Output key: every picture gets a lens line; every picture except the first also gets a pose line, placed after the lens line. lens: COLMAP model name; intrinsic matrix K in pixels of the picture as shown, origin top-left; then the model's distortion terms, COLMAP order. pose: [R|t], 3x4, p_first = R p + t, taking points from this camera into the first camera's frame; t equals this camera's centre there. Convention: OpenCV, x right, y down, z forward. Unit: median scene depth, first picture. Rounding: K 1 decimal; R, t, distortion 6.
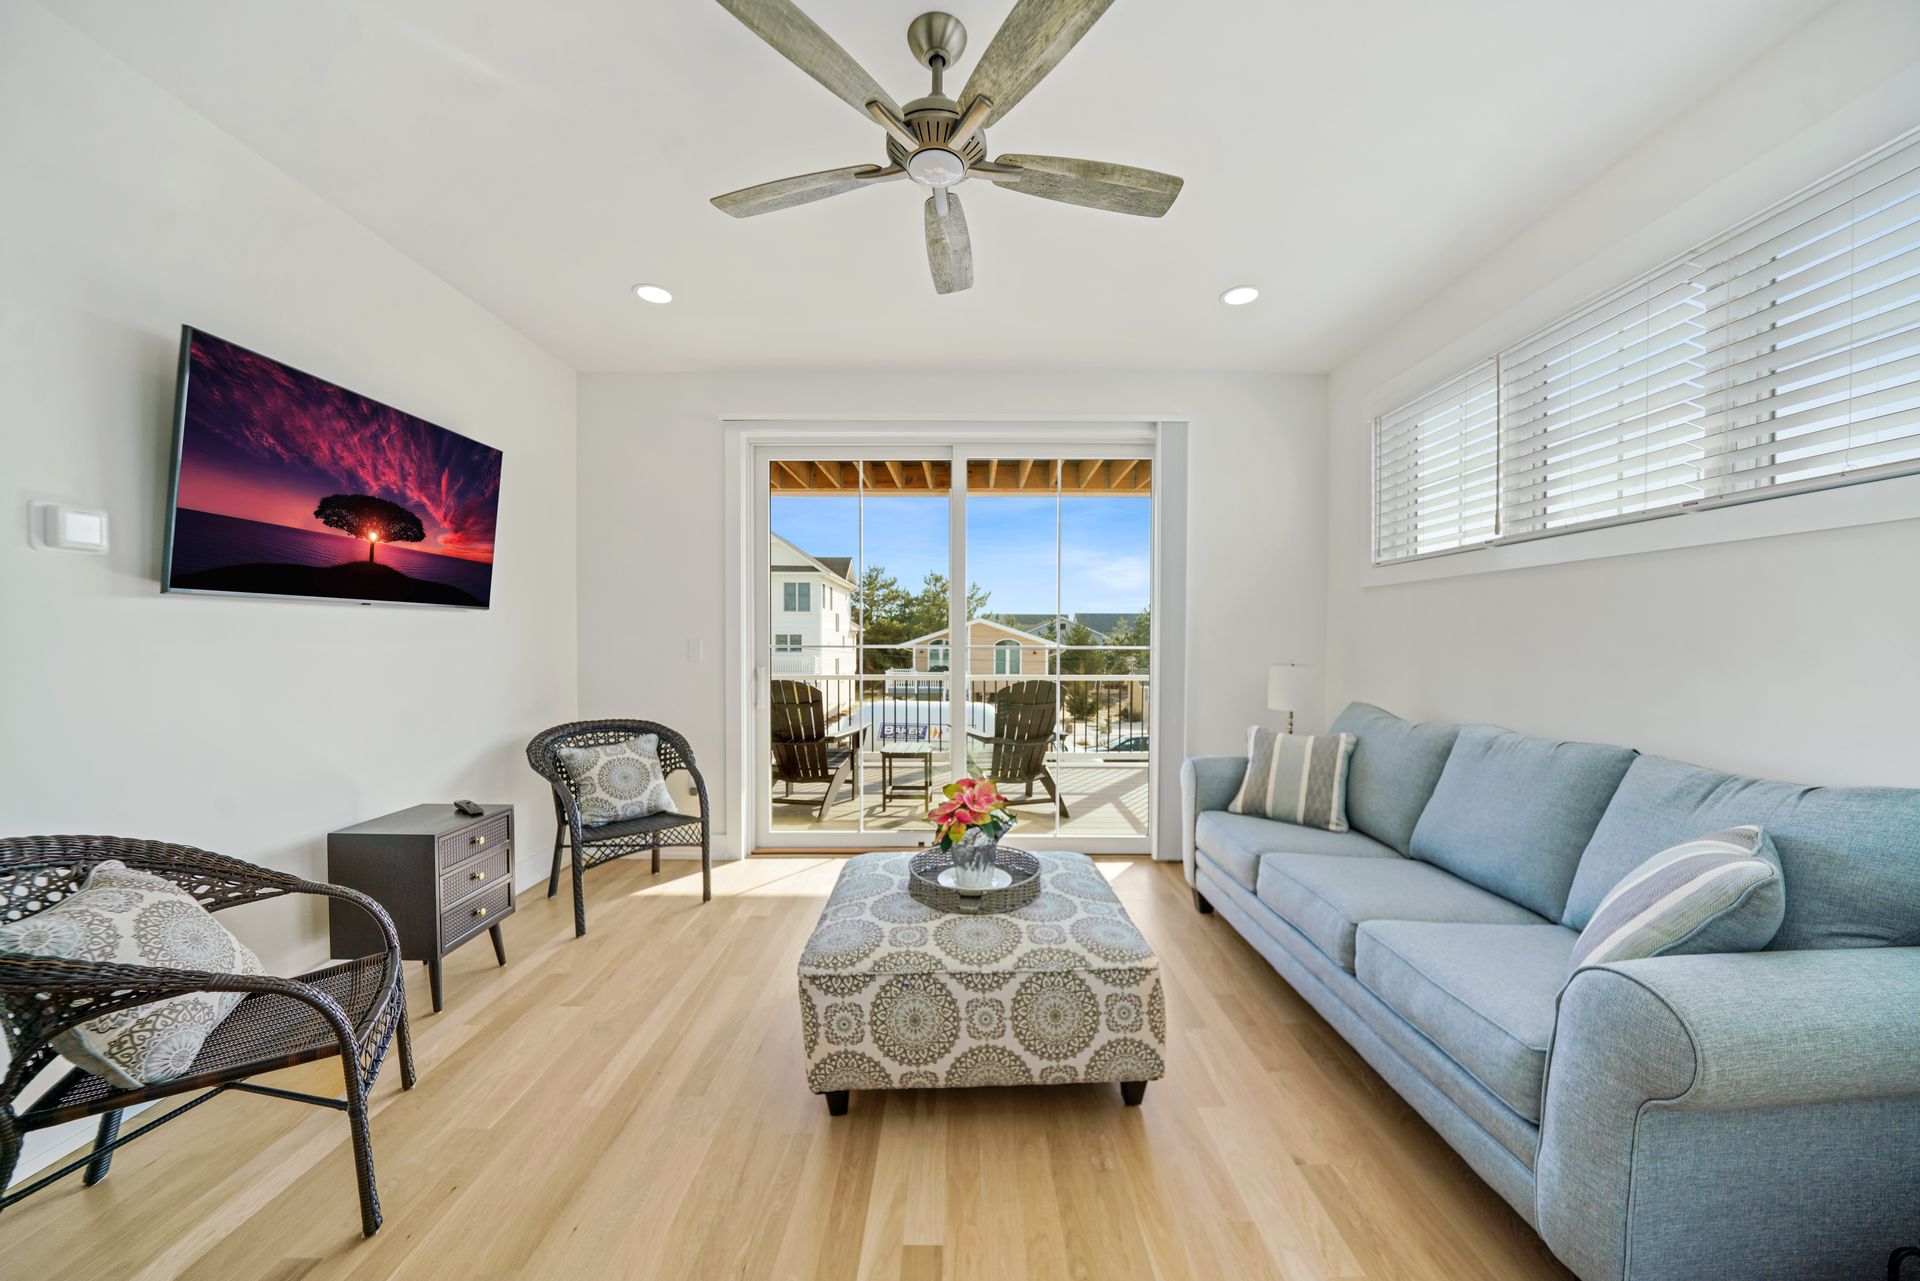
lens RADIAL K [[683.1, 0, 968.9], [0, 683.1, 657.1], [0, 0, 1]] dist [-0.014431, -0.000408]
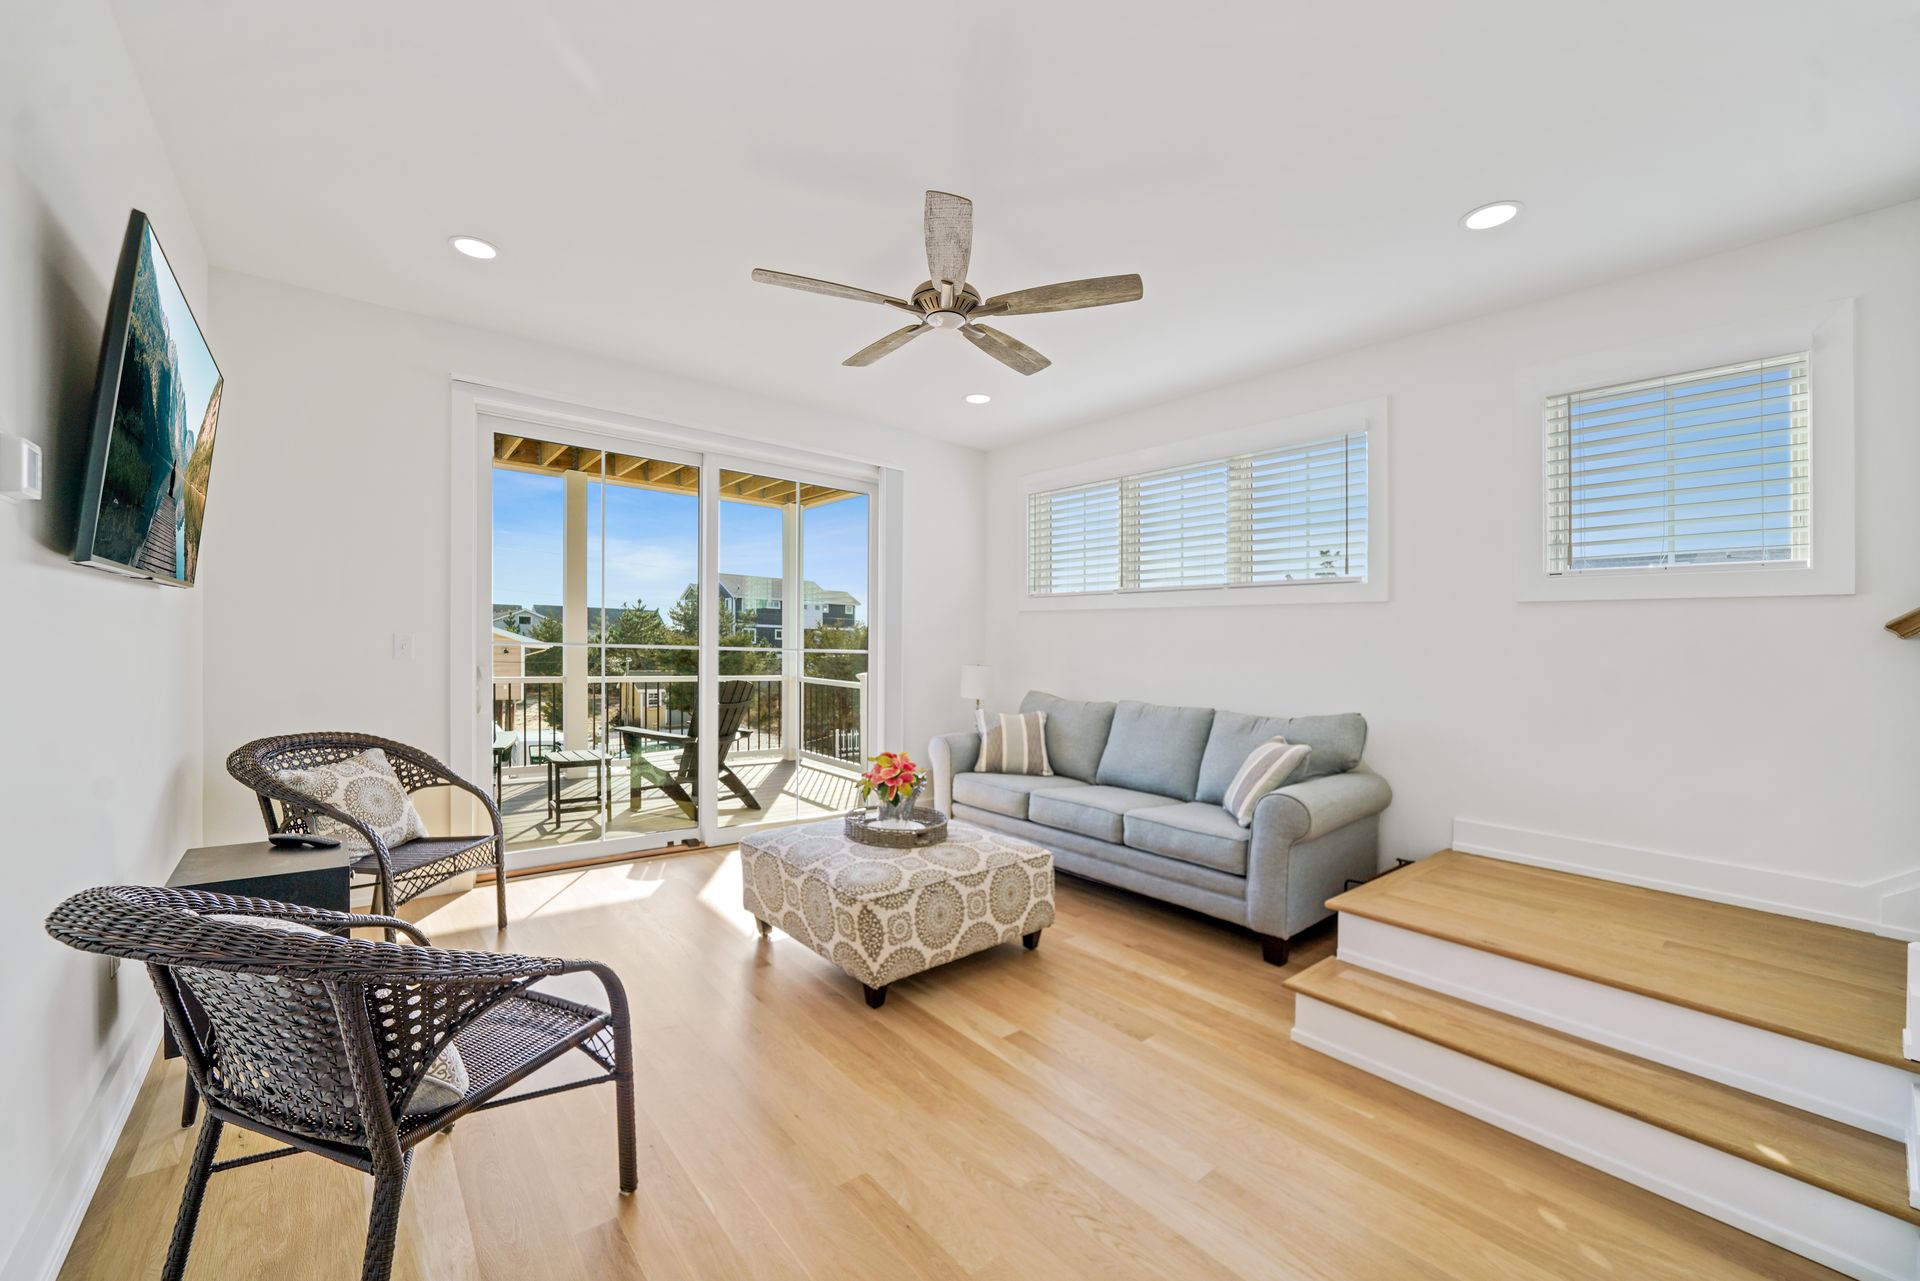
lens RADIAL K [[735.2, 0, 913.4], [0, 735.2, 636.2], [0, 0, 1]] dist [0.002715, 0.000057]
pose [[0.794968, 0.028542, 0.605980, -0.954720], [-0.009917, 0.999371, -0.034061, 0.006248], [-0.606570, 0.021067, 0.794751, -0.173478]]
